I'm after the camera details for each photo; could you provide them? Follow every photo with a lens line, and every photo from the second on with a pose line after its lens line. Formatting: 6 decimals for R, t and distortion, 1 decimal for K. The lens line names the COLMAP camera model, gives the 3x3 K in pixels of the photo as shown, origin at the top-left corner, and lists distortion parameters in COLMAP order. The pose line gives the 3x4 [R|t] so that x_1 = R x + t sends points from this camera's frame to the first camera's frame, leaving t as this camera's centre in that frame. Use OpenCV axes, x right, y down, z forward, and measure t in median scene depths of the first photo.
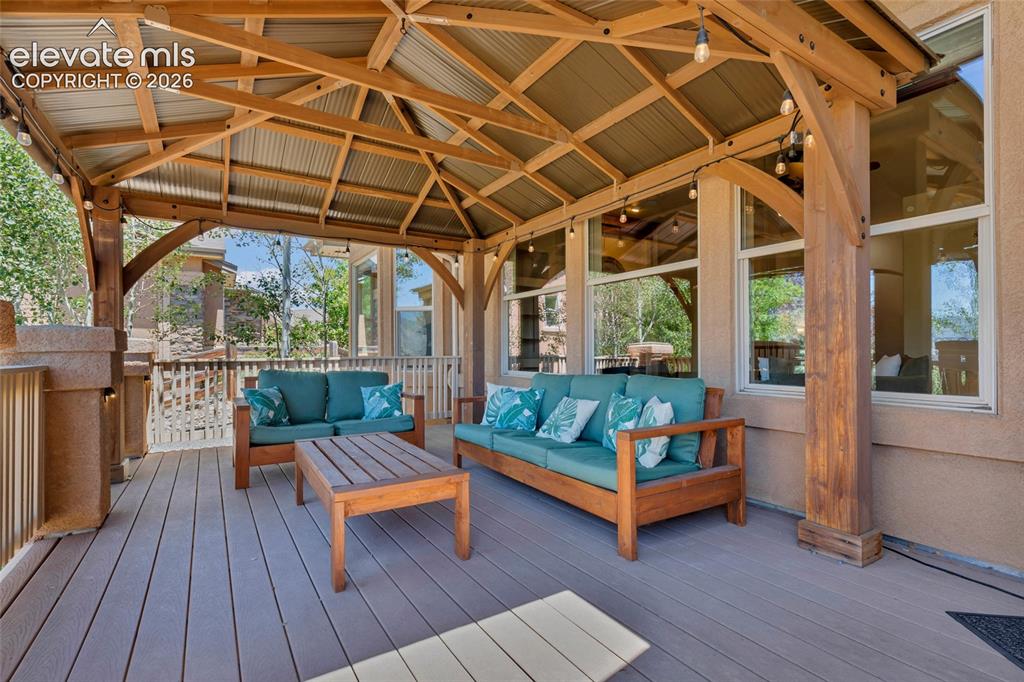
lens RADIAL K [[463.8, 0, 508.0], [0, 463.8, 347.3], [0, 0, 1]] dist [0.000272, -0.000148]
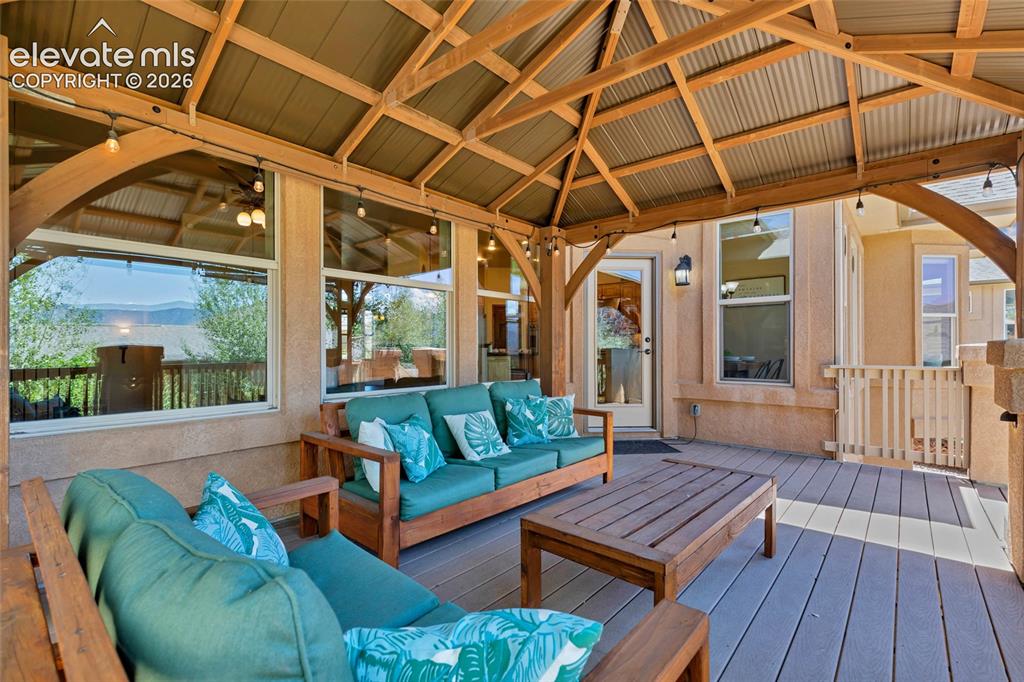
lens RADIAL K [[463.8, 0, 508.0], [0, 463.8, 347.3], [0, 0, 1]] dist [0.000272, -0.000148]
pose [[-0.278861, 0.012720, 0.960247, -0.780496], [-0.000625, 0.999910, -0.013427, -0.019951], [-0.960331, -0.004344, -0.278827, 1.144321]]
